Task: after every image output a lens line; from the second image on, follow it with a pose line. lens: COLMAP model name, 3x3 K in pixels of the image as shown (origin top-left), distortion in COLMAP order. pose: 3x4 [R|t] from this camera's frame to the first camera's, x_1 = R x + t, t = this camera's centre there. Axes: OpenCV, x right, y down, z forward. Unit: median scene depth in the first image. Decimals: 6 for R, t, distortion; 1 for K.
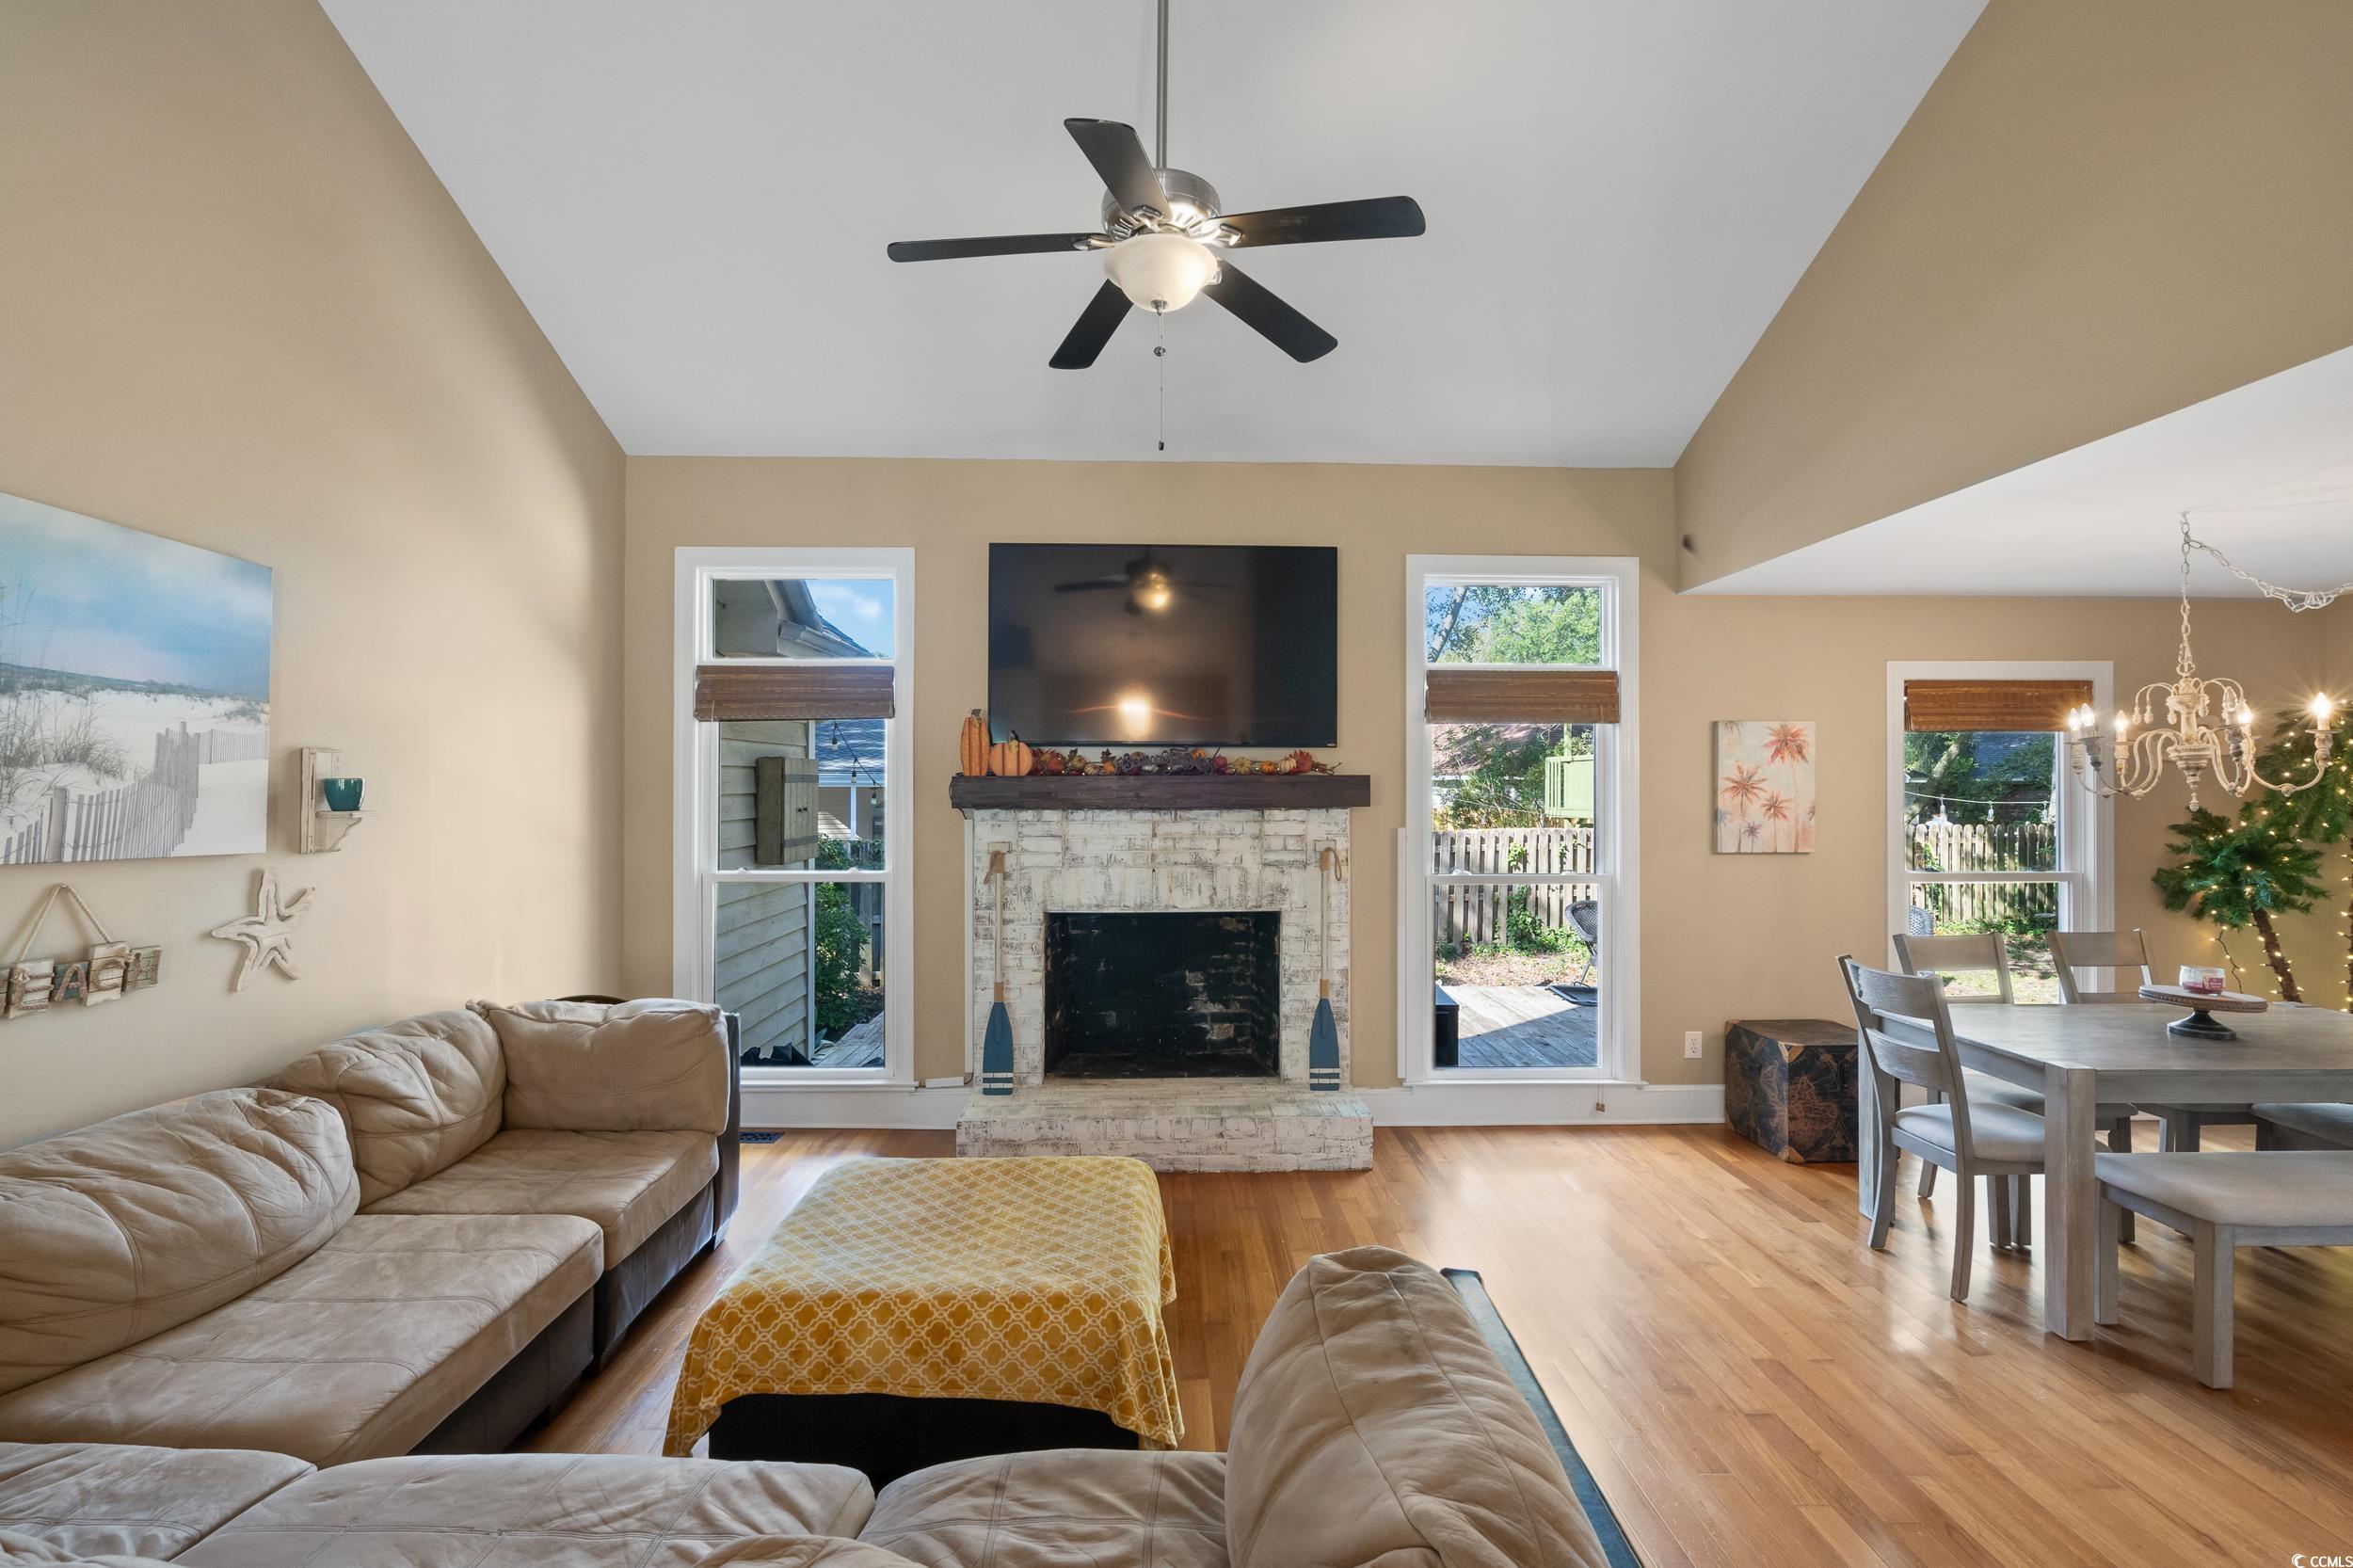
lens RADIAL K [[1090.5, 0, 1183.4], [0, 1090.5, 786.4], [0, 0, 1]] dist [0.002828, 0.001022]
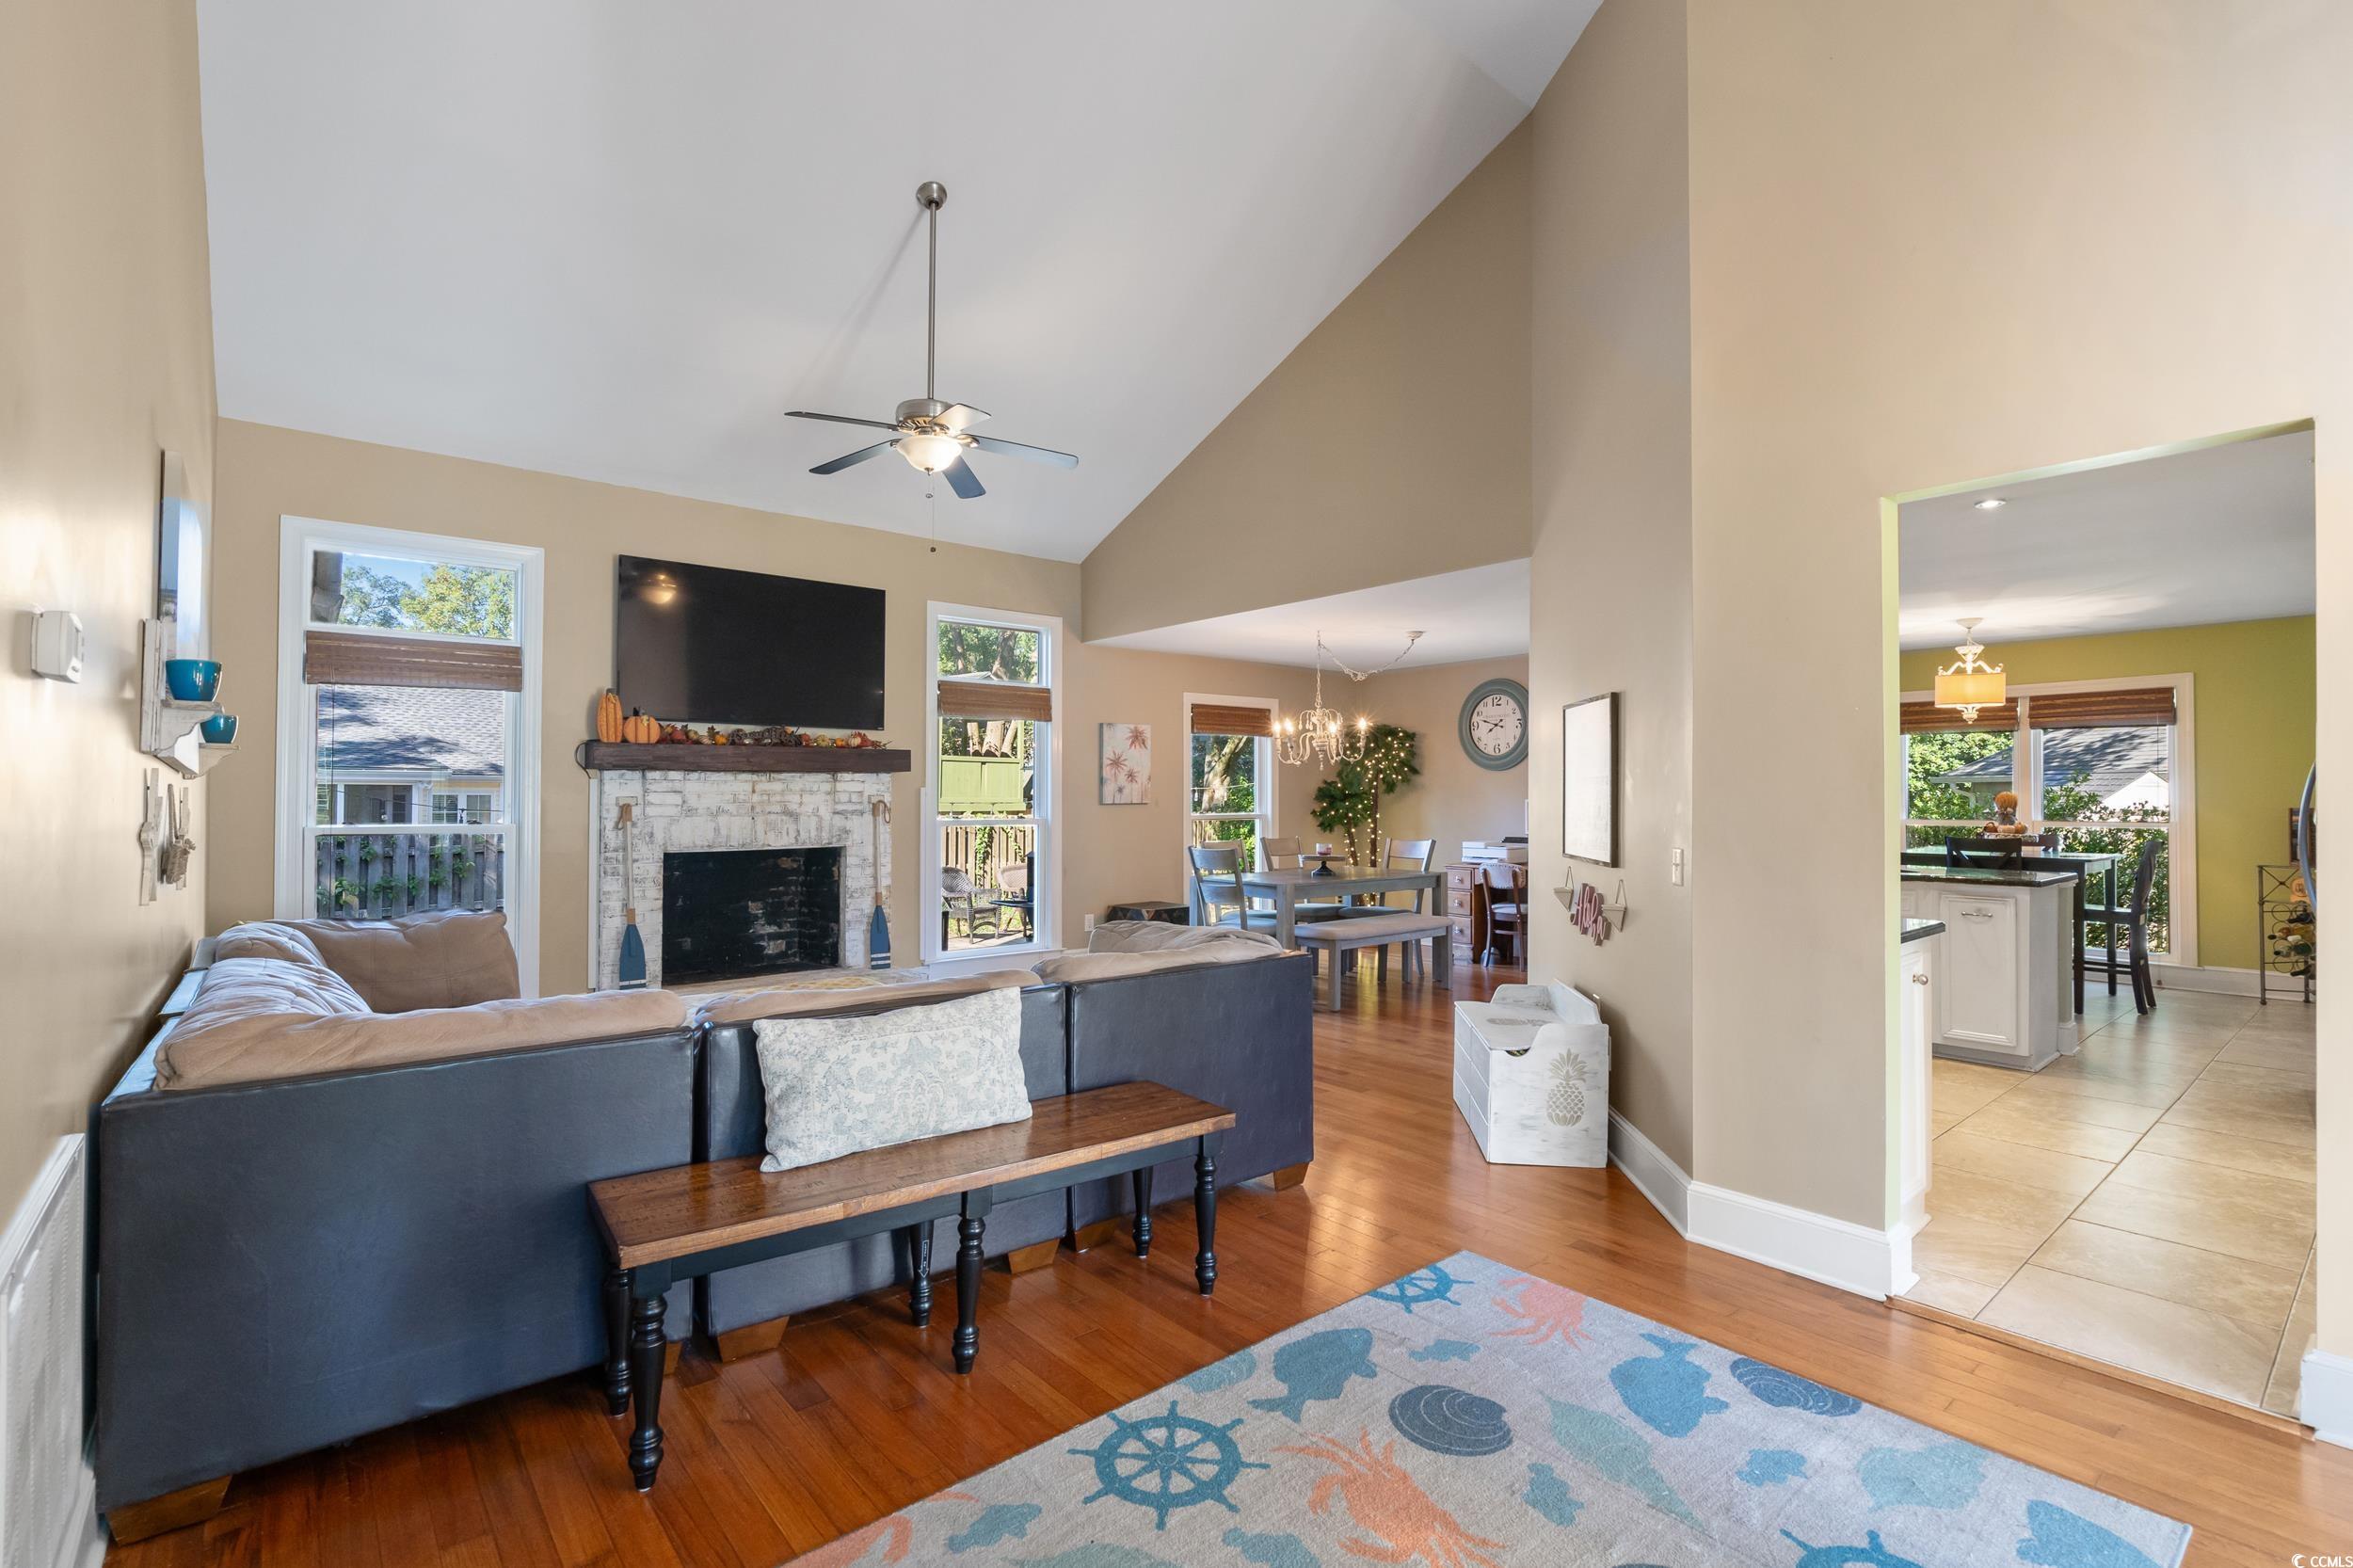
lens RADIAL K [[1085.0, 0, 1189.2], [0, 1085.0, 793.1], [0, 0, 1]] dist [-0.002225, 0.000214]
pose [[0.780492, -0.000131, 0.625166, -0.438160], [0.002090, 0.999995, -0.002400, 0.051094], [-0.625163, 0.003179, 0.780488, -0.359431]]
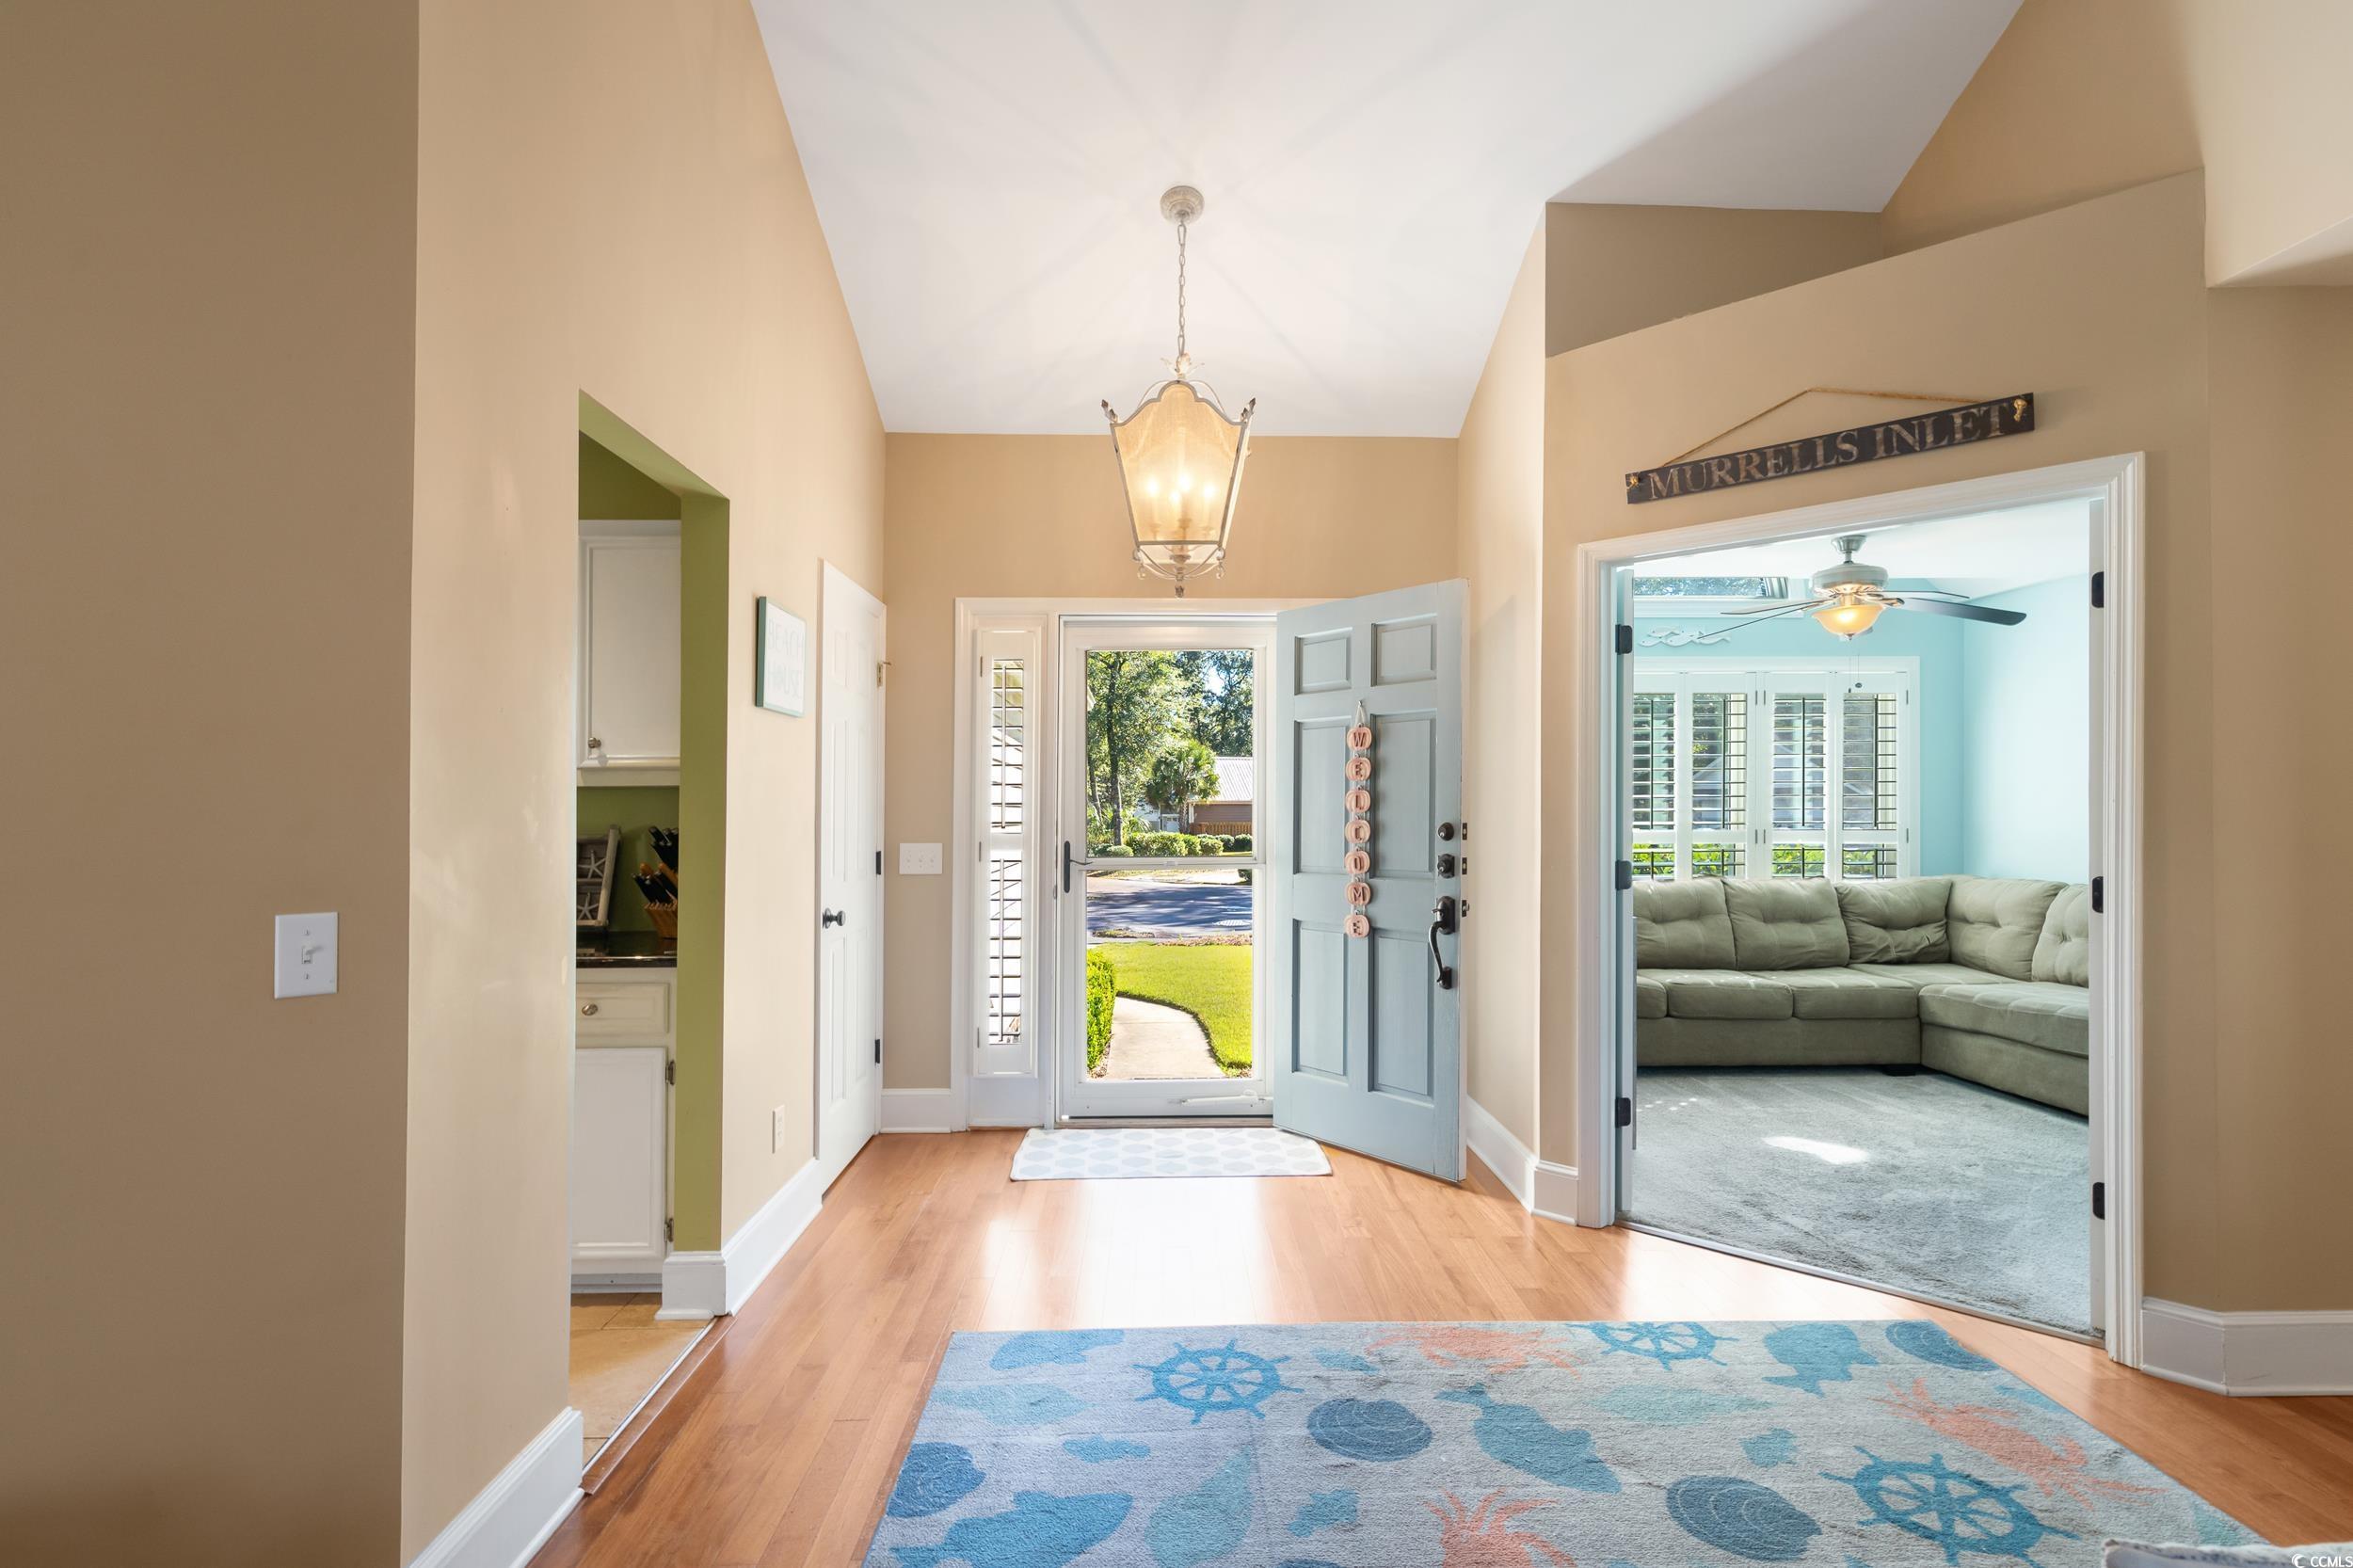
lens RADIAL K [[1170.5, 0, 1177.1], [0, 1170.5, 798.6], [0, 0, 1]] dist [0.004836, 0.000394]
pose [[-0.999966, 0.000430, 0.008279, -0.020741], [0.000347, 0.999949, -0.010083, 0.055961], [-0.008283, -0.010080, -0.999915, 0.318975]]
